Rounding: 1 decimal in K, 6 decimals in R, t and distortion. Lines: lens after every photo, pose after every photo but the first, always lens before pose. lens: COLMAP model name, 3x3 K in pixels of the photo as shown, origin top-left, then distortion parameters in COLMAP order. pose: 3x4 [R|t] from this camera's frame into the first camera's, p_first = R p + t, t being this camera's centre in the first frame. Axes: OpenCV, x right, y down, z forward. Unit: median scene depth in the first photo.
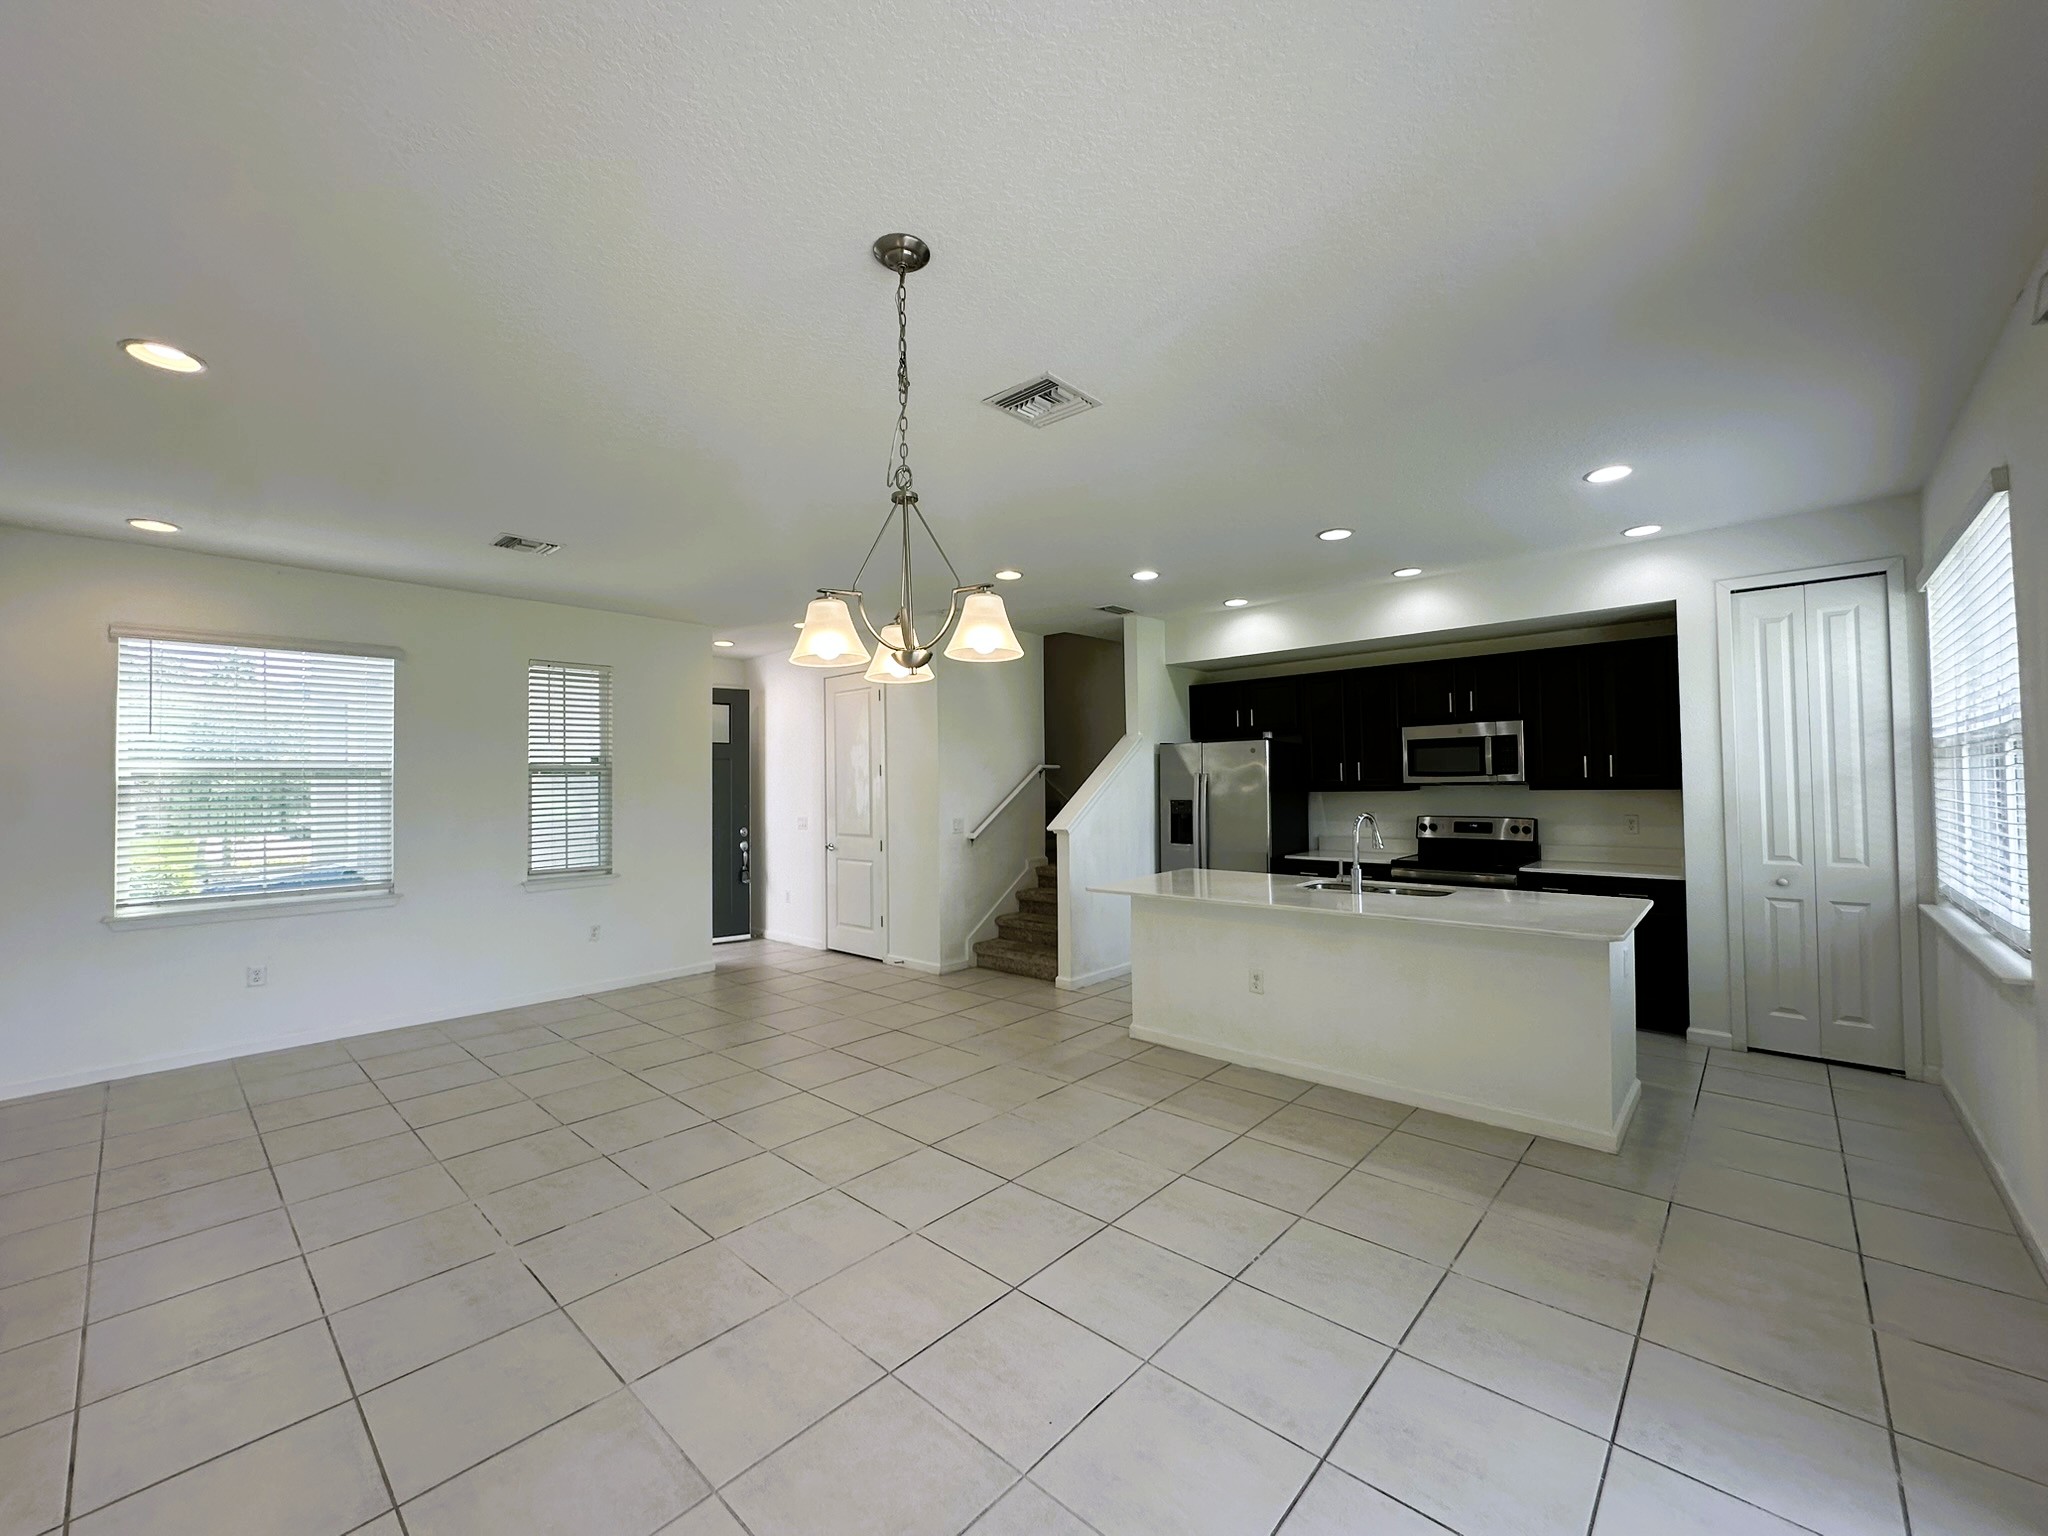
lens RADIAL K [[815.8, 0, 1029.6], [0, 815.8, 764.0], [0, 0, 1]] dist [-0.003292, -0.000244]
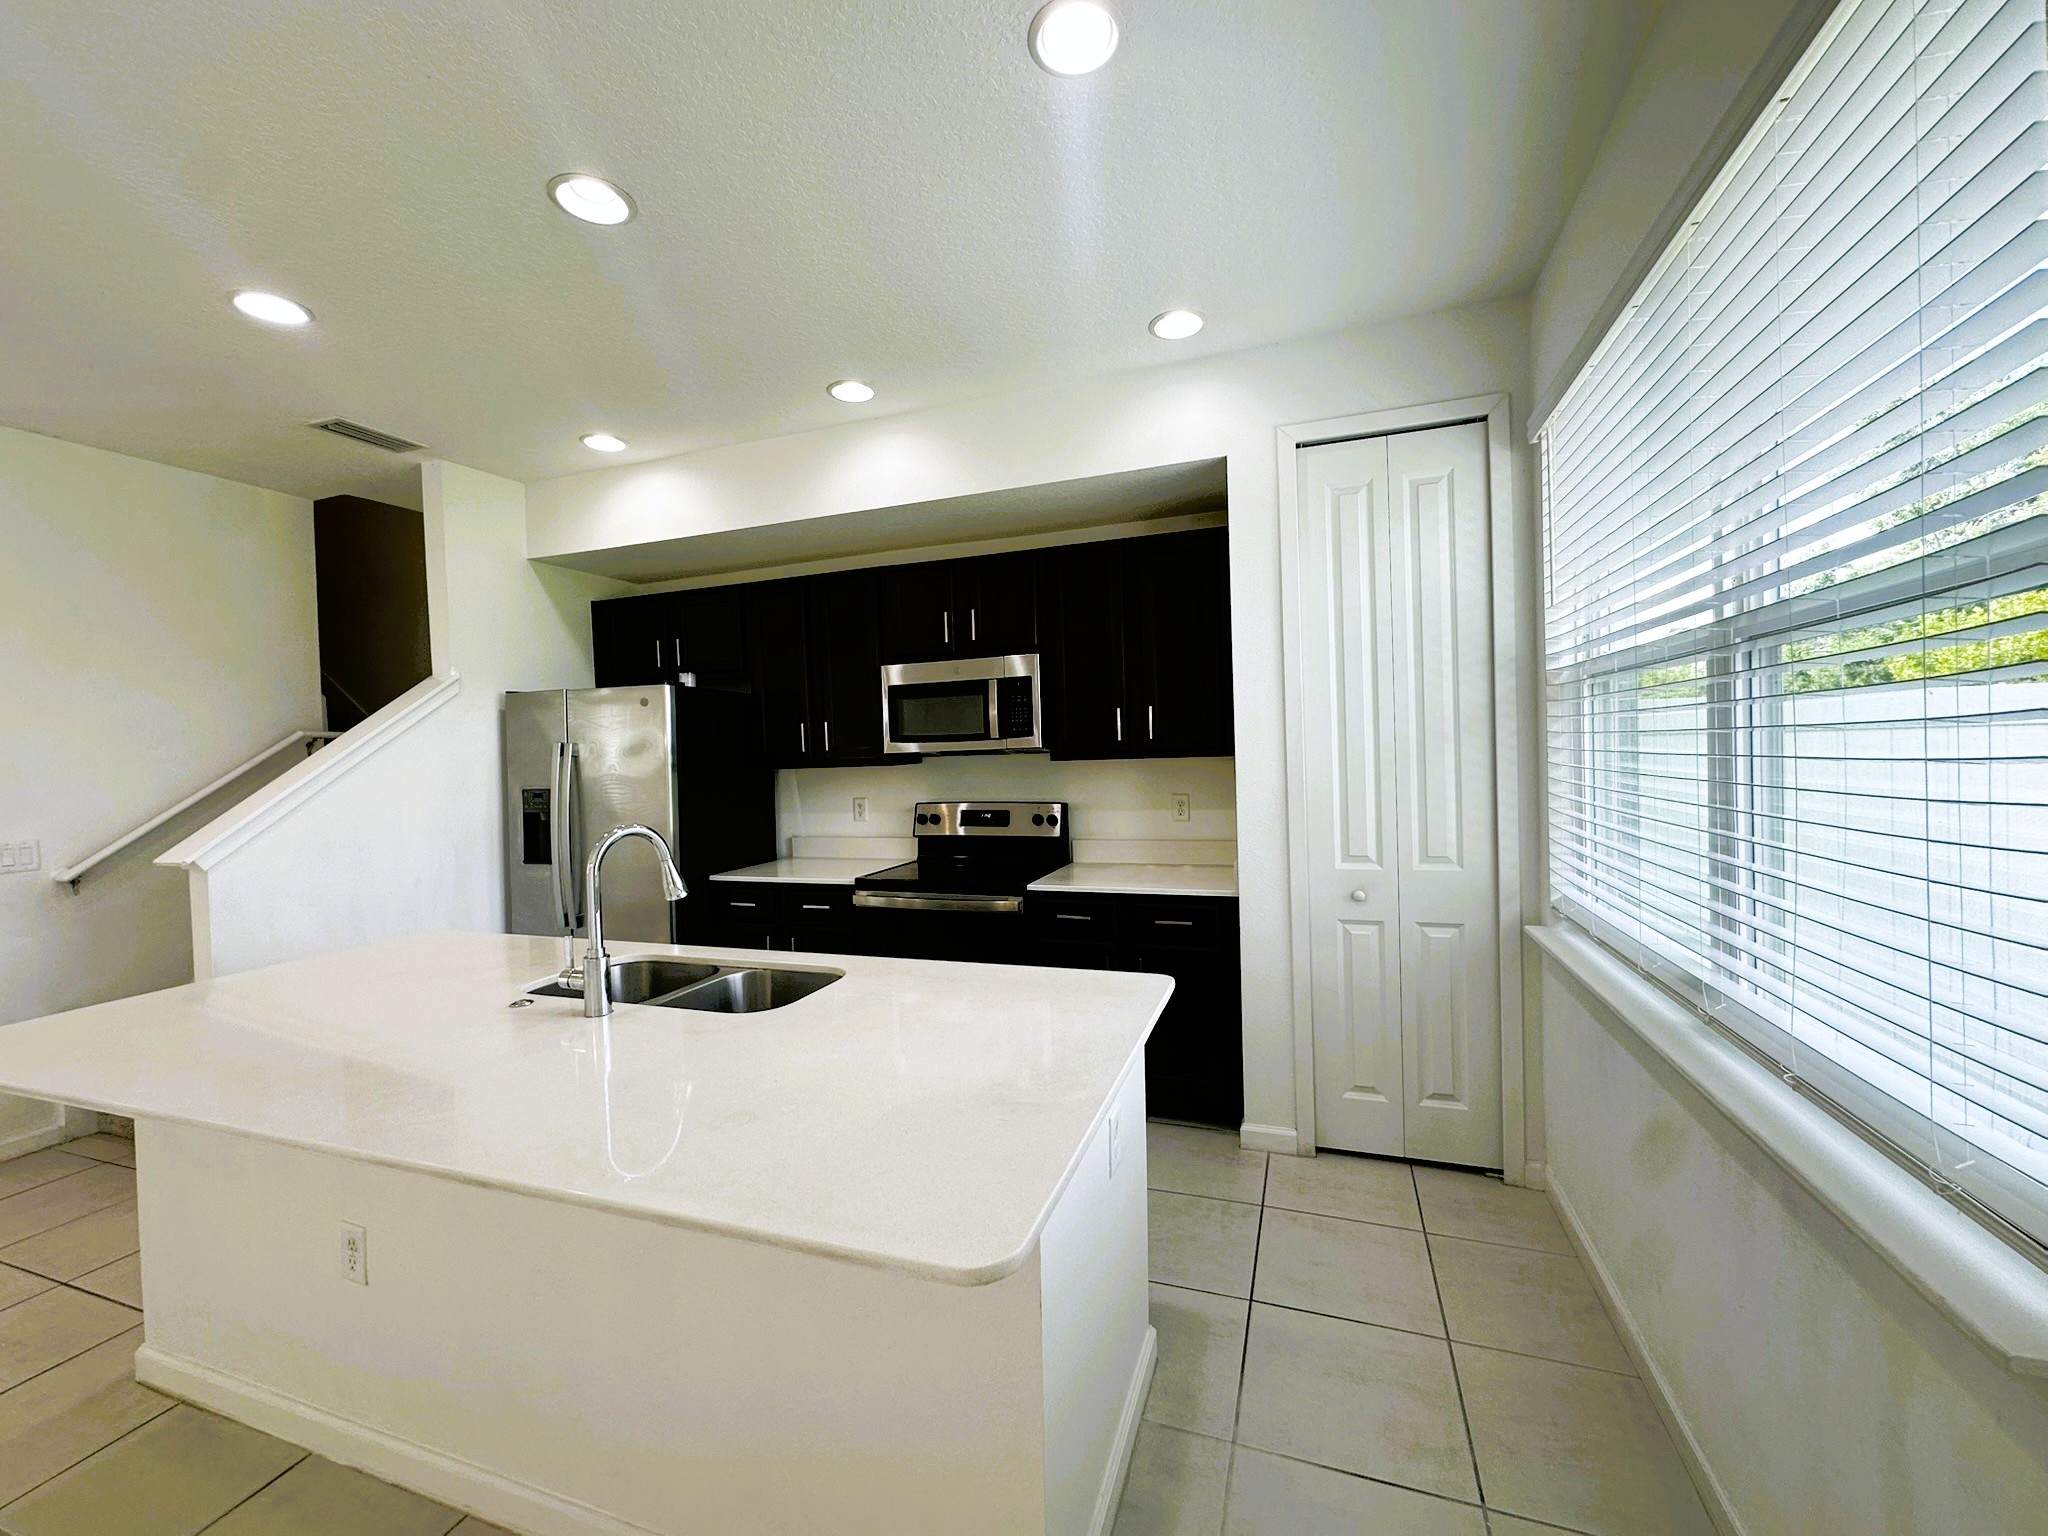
lens RADIAL K [[815.8, 0, 1029.6], [0, 815.8, 764.0], [0, 0, 1]] dist [-0.003292, -0.000244]
pose [[0.919875, -0.021126, 0.391642, 0.408052], [0.008765, 0.999406, 0.033322, 0.014923], [-0.392113, -0.027219, 0.919514, 0.480335]]
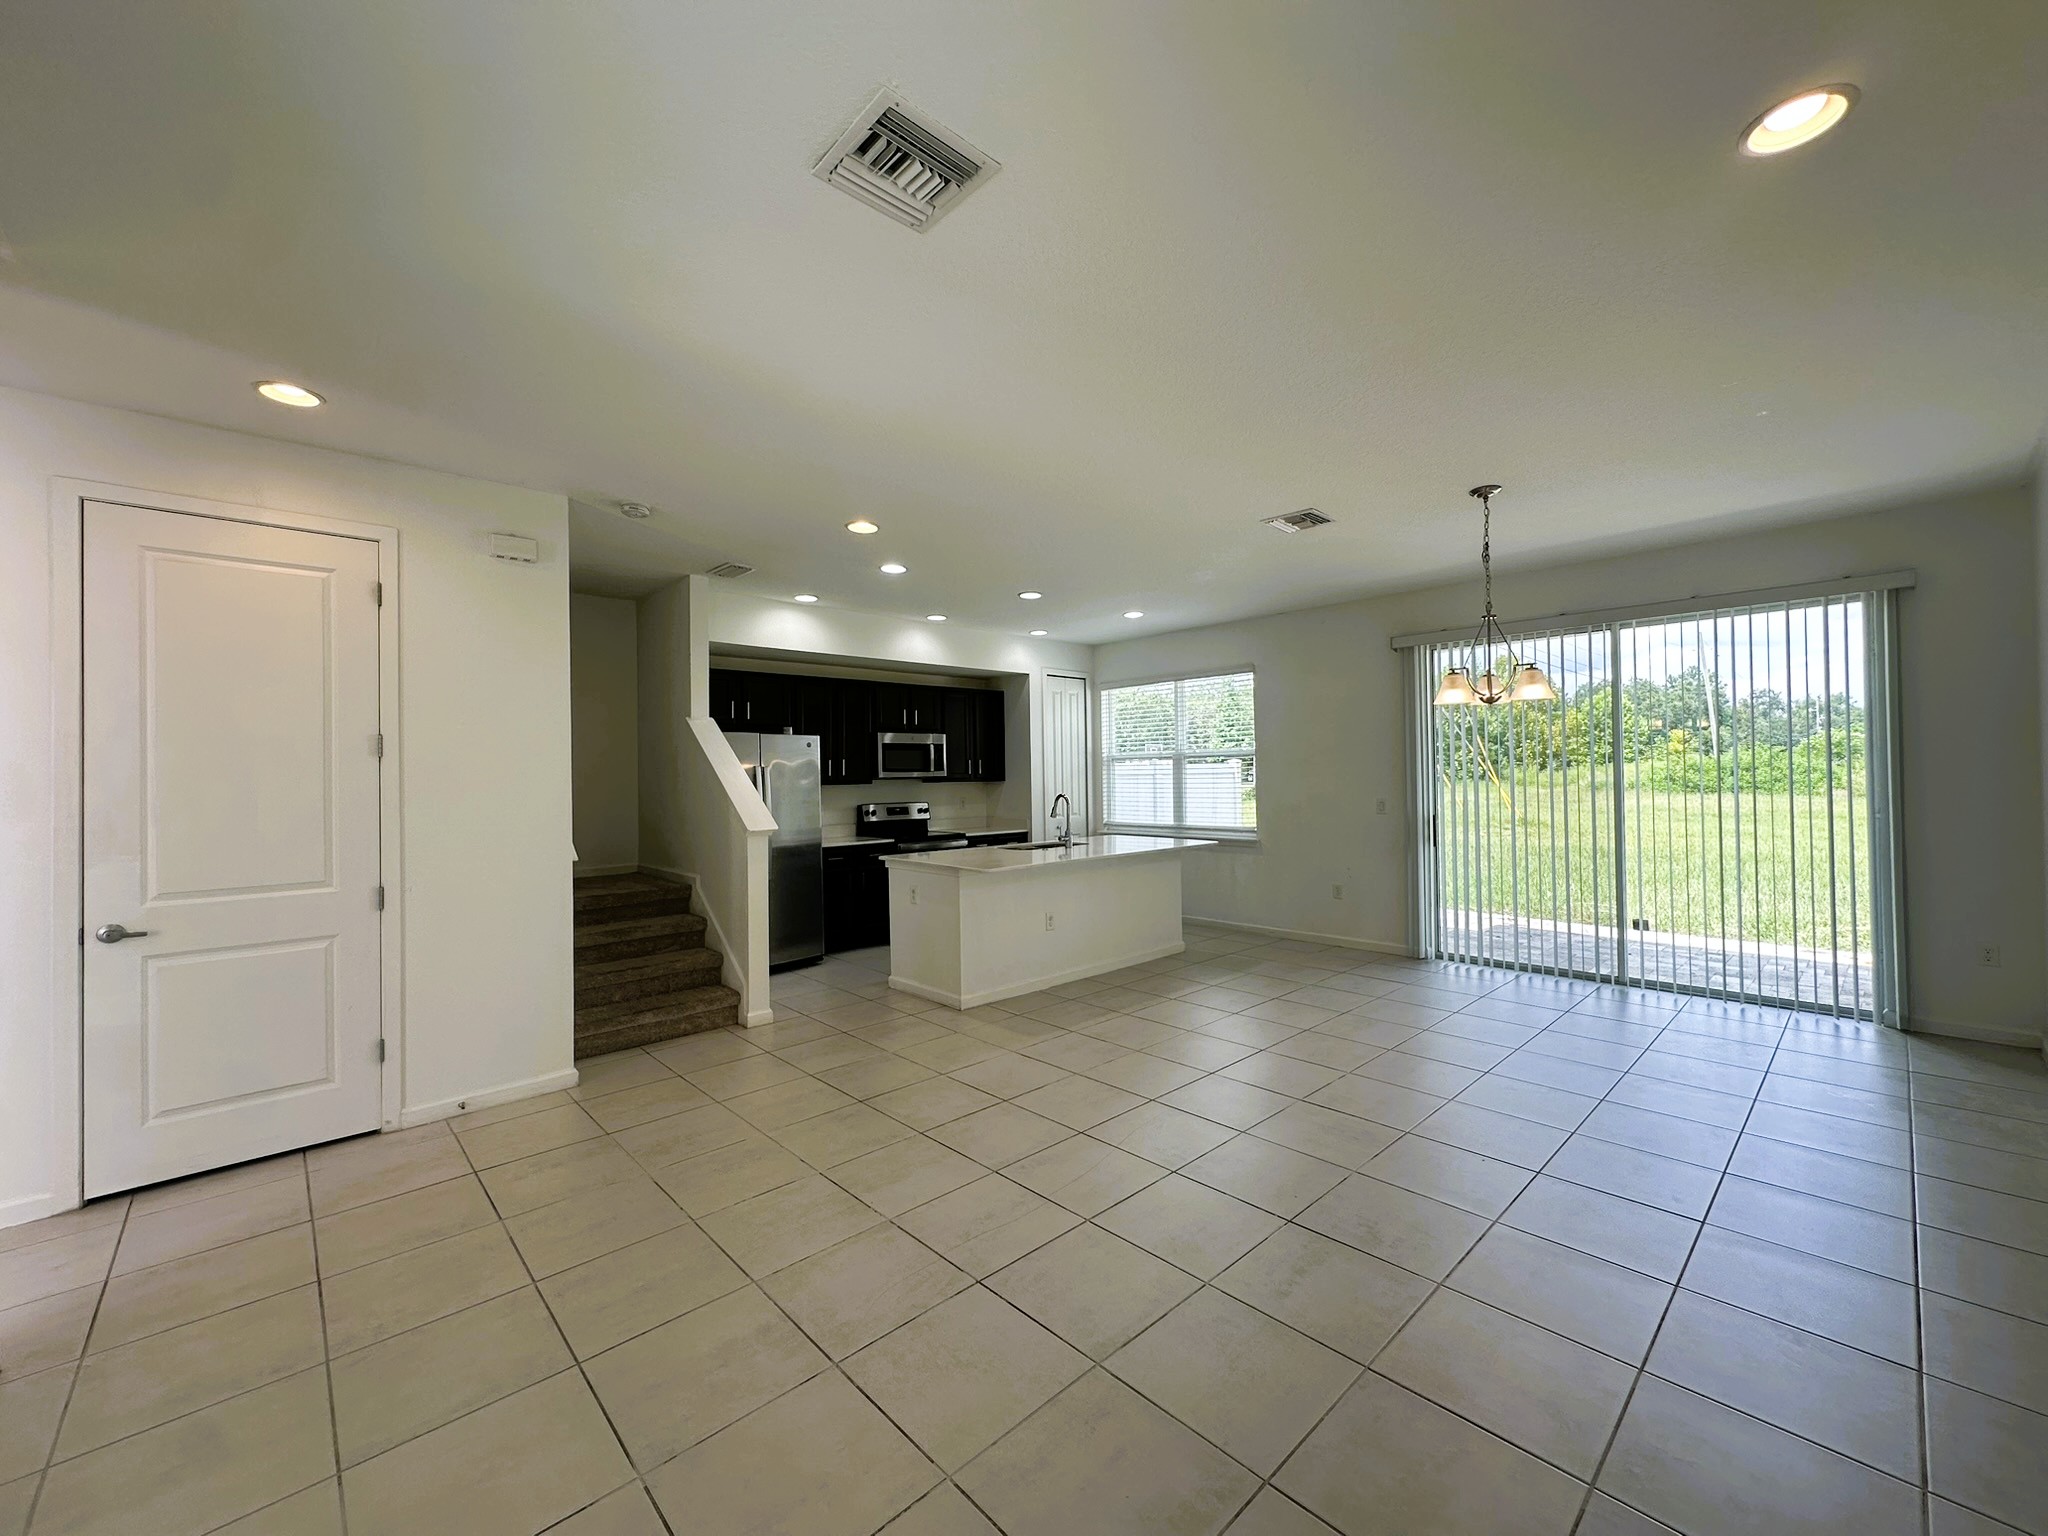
lens RADIAL K [[815.8, 0, 1029.6], [0, 815.8, 764.0], [0, 0, 1]] dist [-0.003292, -0.000244]
pose [[0.075980, 0.024764, 0.996802, -0.998809], [-0.015304, 0.999603, -0.023667, 0.037319], [-0.996992, -0.013456, 0.076329, 0.878943]]
